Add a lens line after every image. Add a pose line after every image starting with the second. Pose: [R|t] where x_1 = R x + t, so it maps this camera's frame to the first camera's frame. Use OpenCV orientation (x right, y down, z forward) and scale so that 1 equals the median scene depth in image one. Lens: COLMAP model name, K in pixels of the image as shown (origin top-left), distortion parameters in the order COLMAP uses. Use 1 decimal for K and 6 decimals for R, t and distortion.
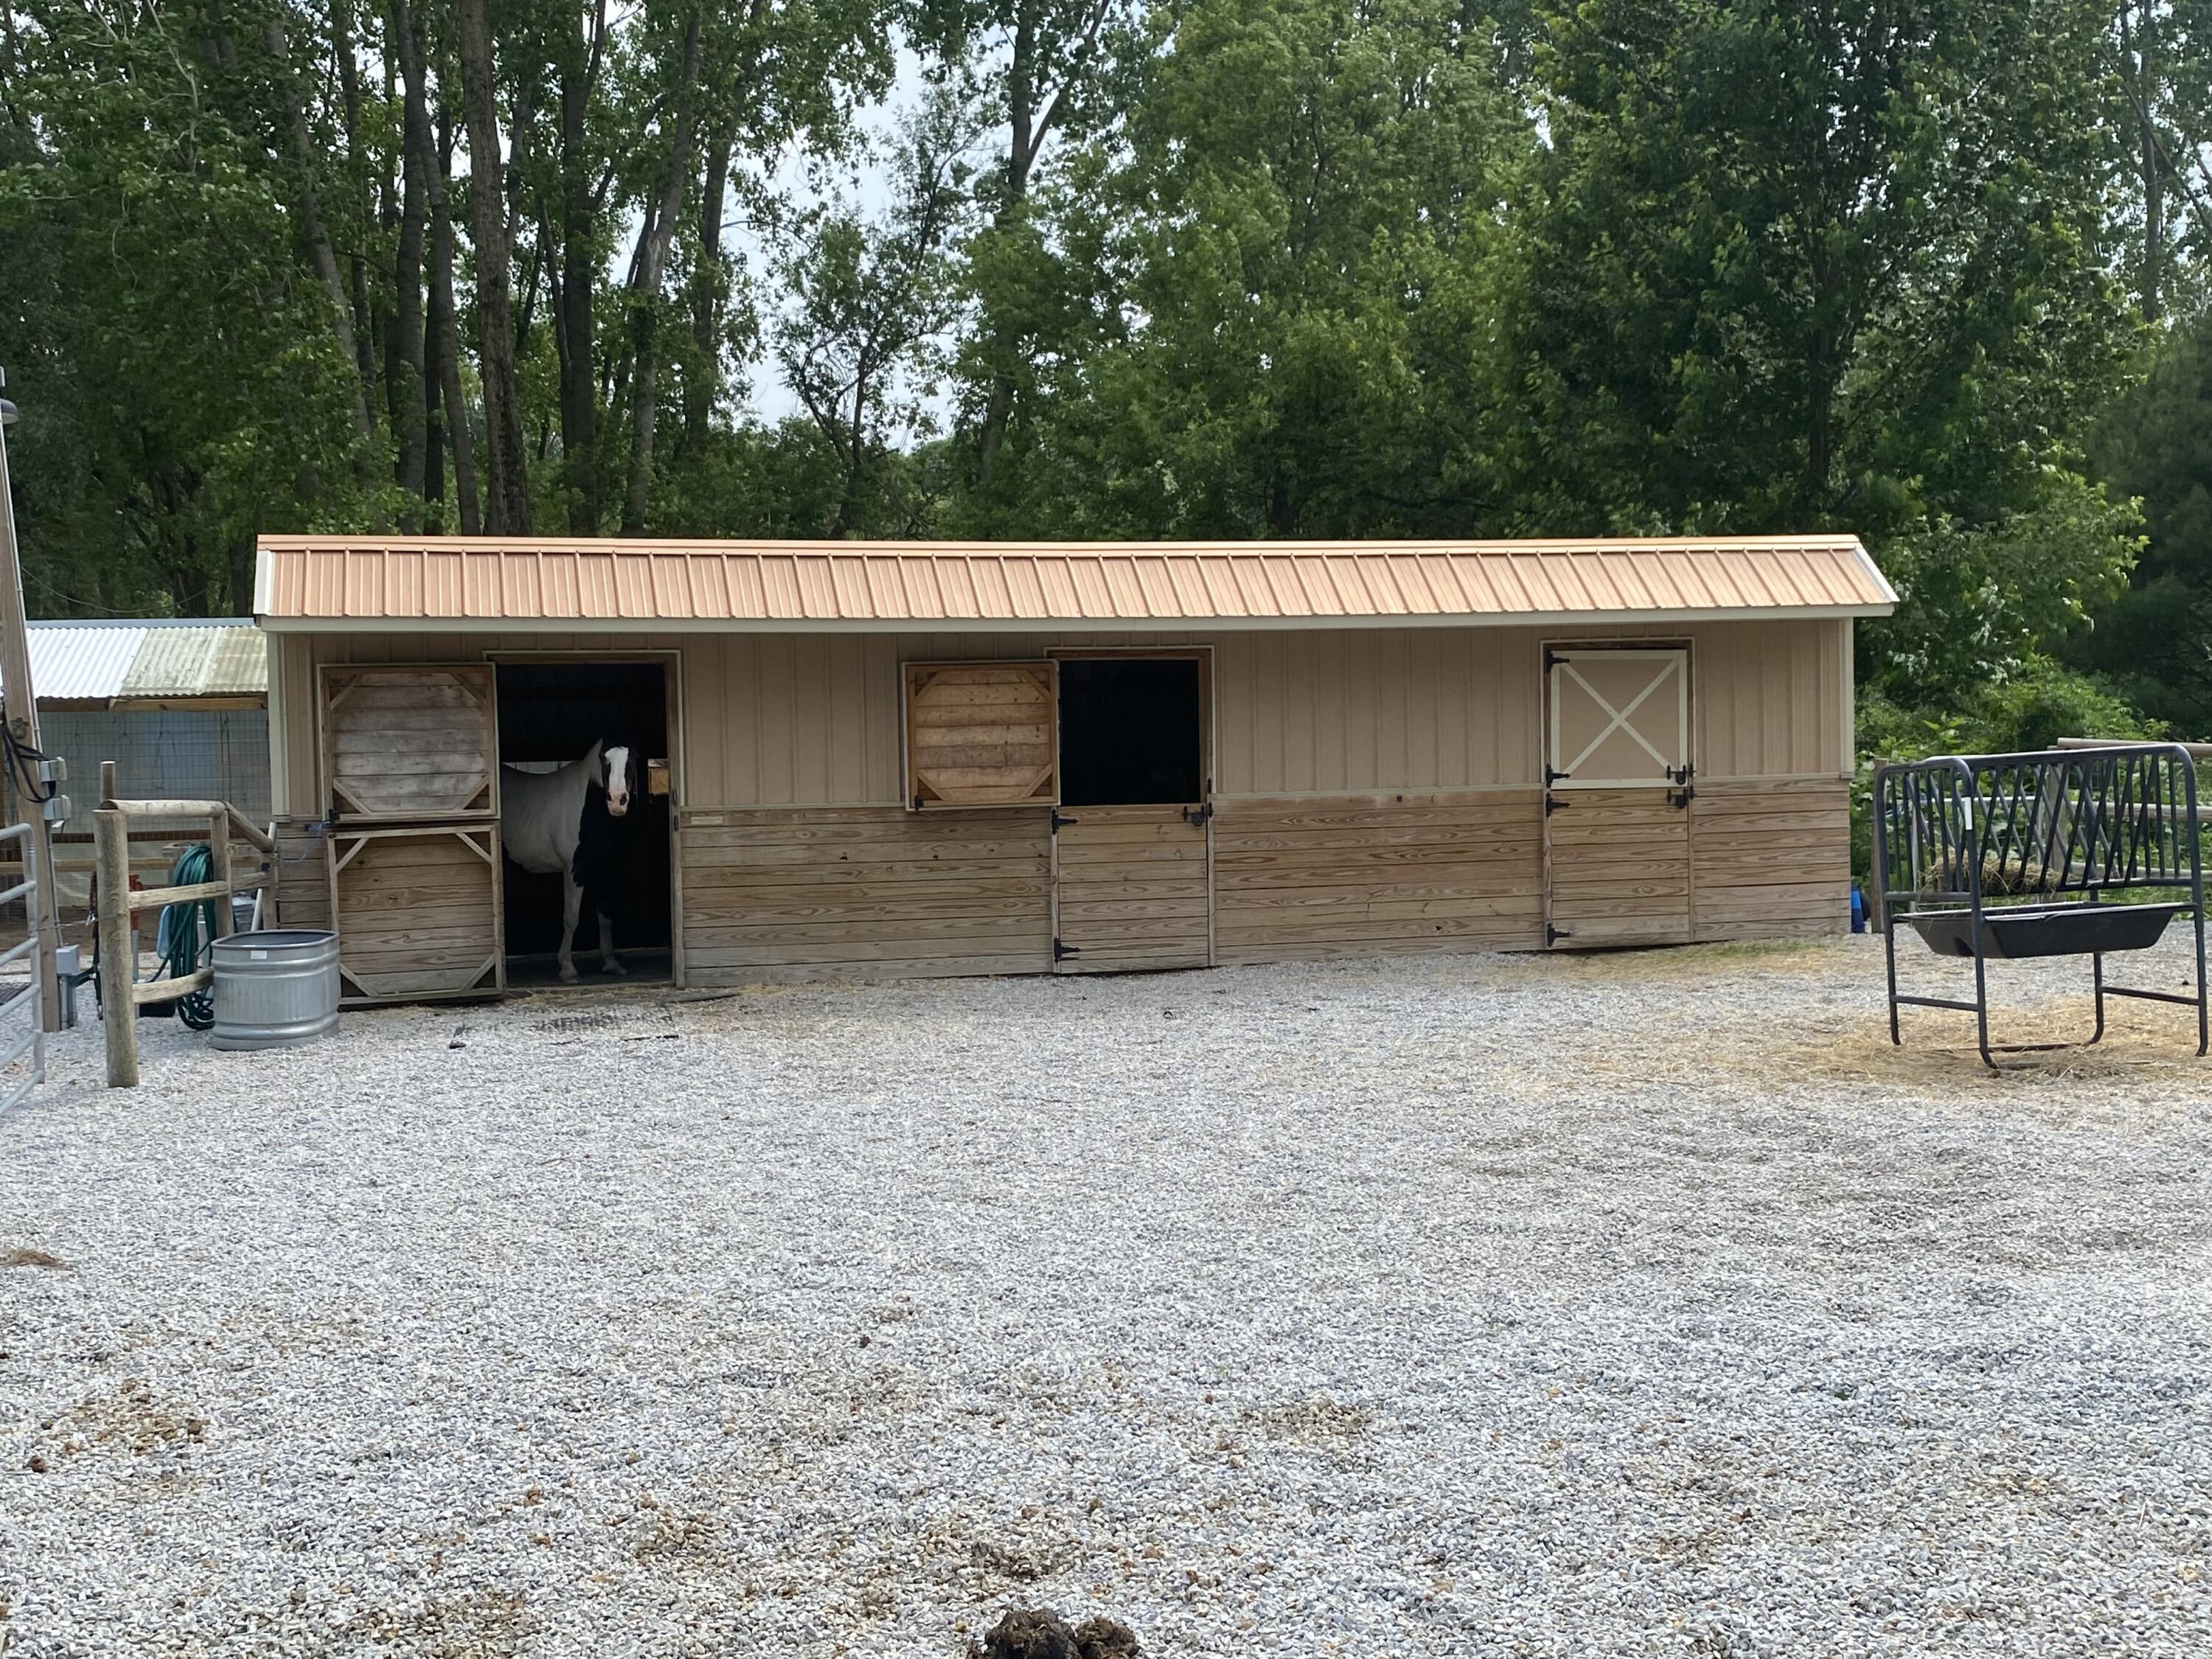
lens RADIAL K [[2373.4, 0, 1103.3], [0, 2373.4, 836.0], [0, 0, 1]] dist [0.072317, 0.000000]
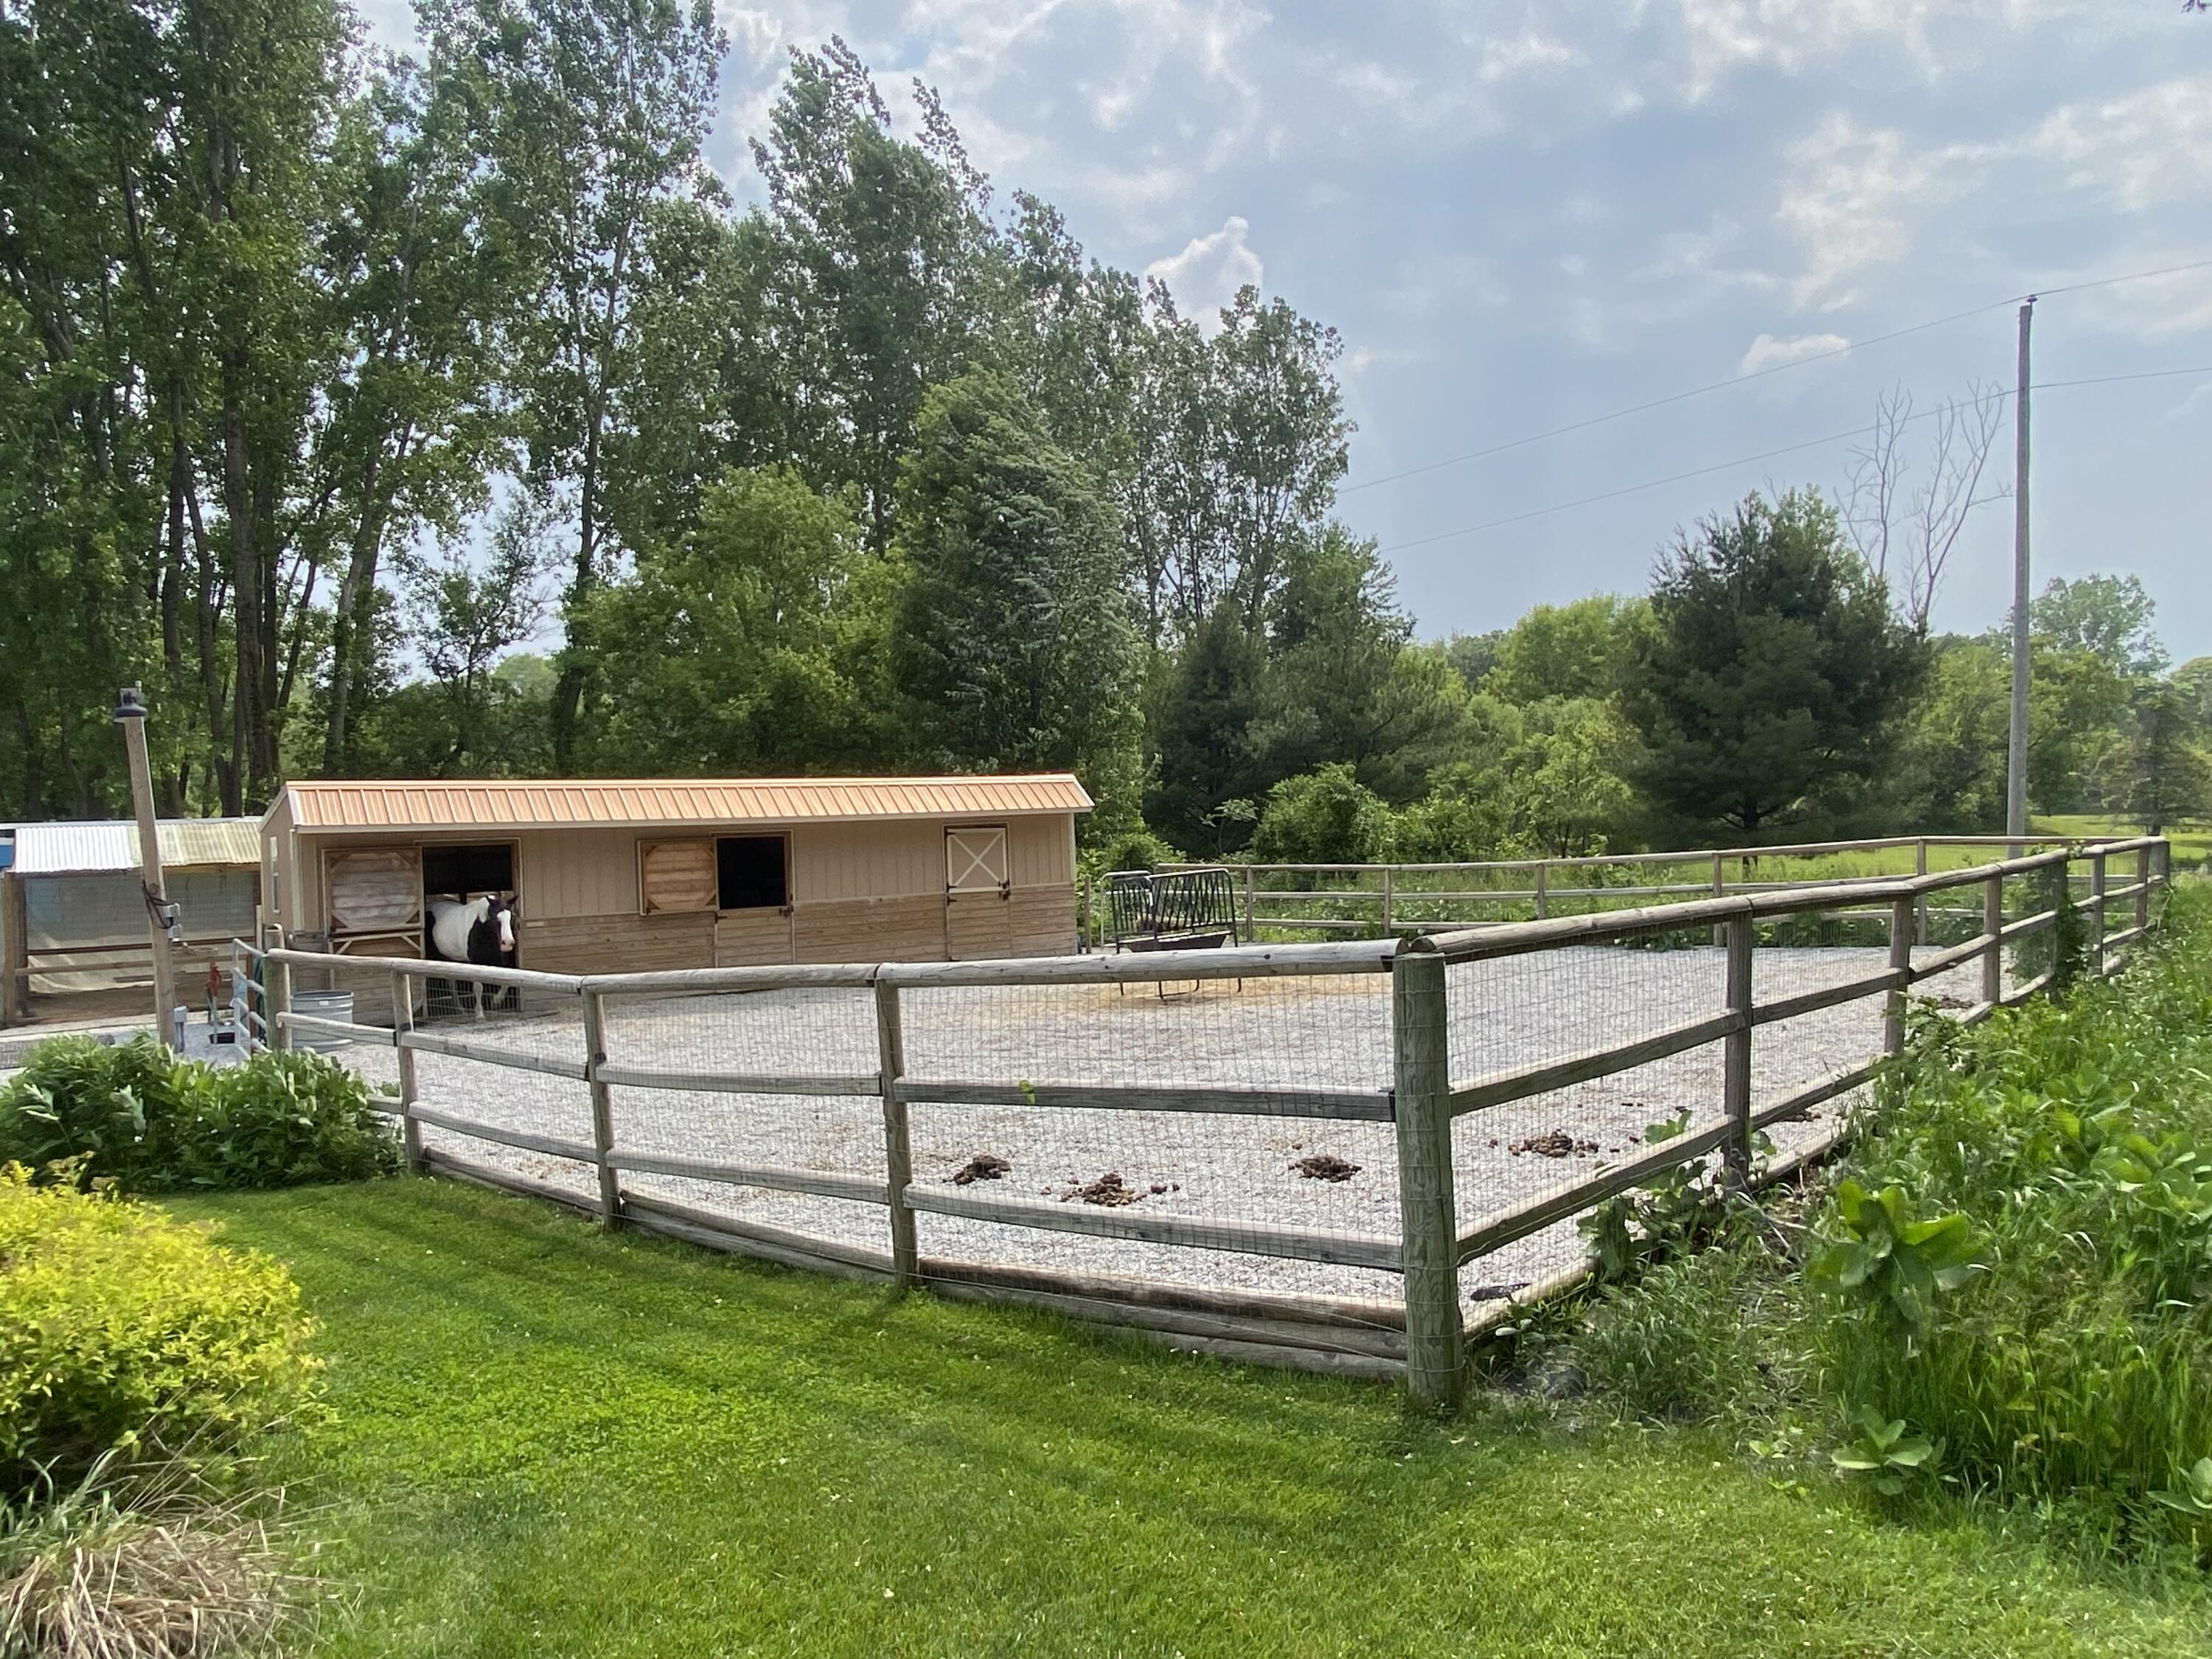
lens RADIAL K [[1349.2, 0, 1106.3], [0, 1349.2, 826.0], [0, 0, 1]] dist [-0.001094, -0.000527]
pose [[0.928070, -0.014813, 0.372111, -0.138667], [0.039106, 0.997561, -0.057821, -0.004387], [-0.370347, 0.068213, 0.926385, -0.197421]]
